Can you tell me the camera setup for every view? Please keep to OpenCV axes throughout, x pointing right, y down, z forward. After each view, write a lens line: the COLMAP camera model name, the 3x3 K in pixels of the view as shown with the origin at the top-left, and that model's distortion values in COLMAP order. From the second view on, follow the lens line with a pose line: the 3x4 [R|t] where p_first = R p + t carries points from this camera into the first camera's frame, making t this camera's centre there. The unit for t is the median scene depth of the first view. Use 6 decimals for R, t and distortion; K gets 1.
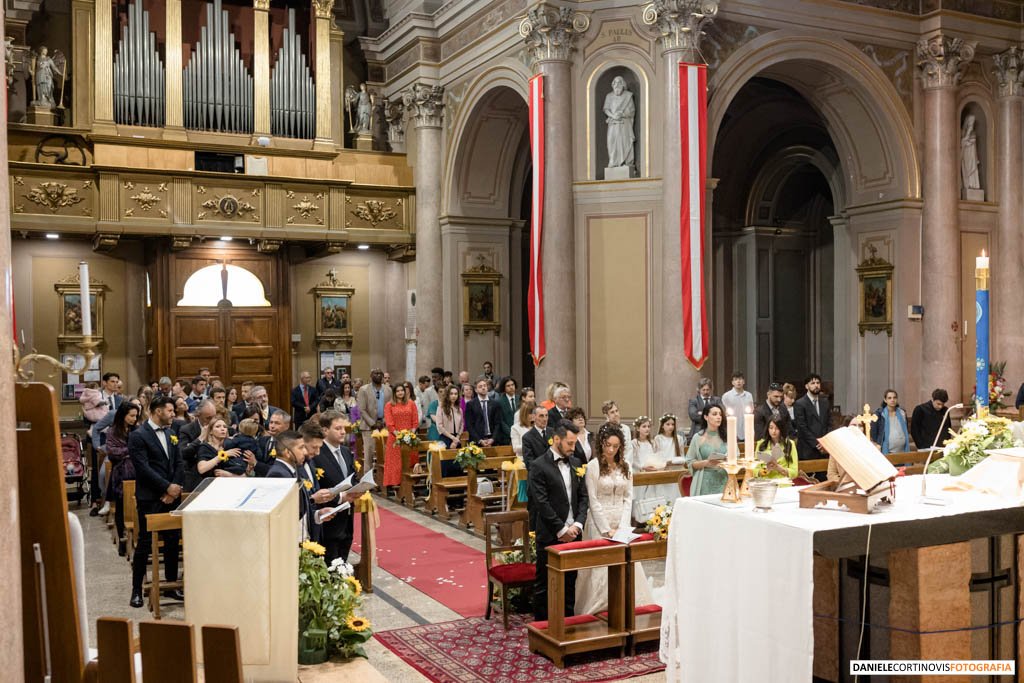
lens RADIAL K [[951.1, 0, 513.2], [0, 951.1, 342.1], [0, 0, 1]] dist [-0.009306, 0.000000]
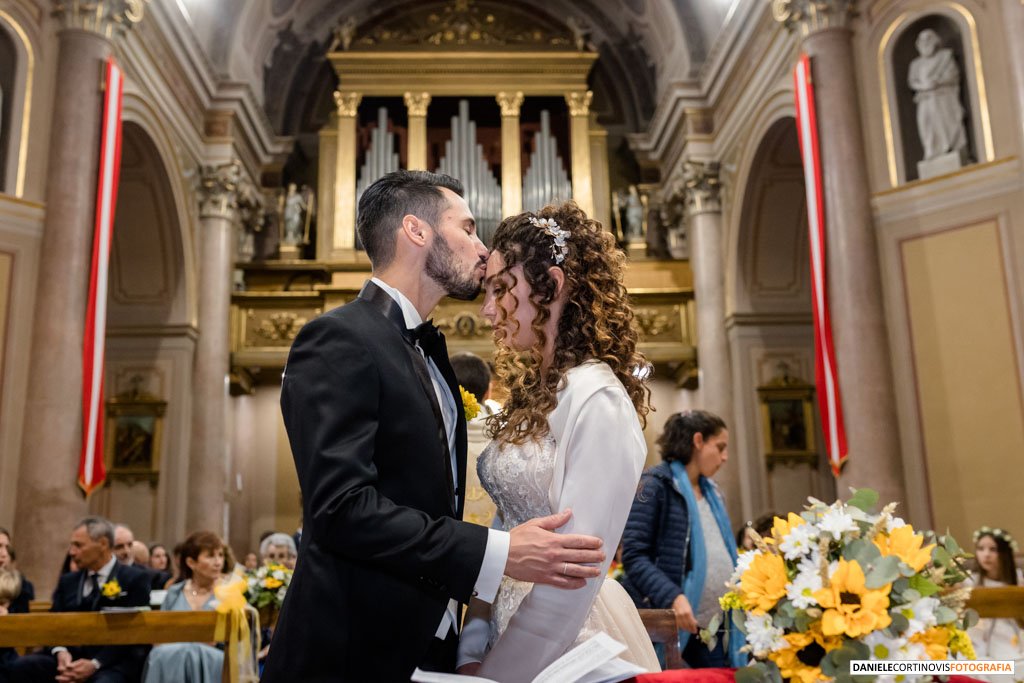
lens RADIAL K [[951.1, 0, 508.7], [0, 951.1, 342.7], [0, 0, 1]] dist [-0.009306, 0.000000]
pose [[0.922415, -0.094805, -0.374383, 0.049862], [0.013492, 0.976720, -0.214092, 0.052174], [0.385964, 0.192430, 0.902221, 0.237490]]
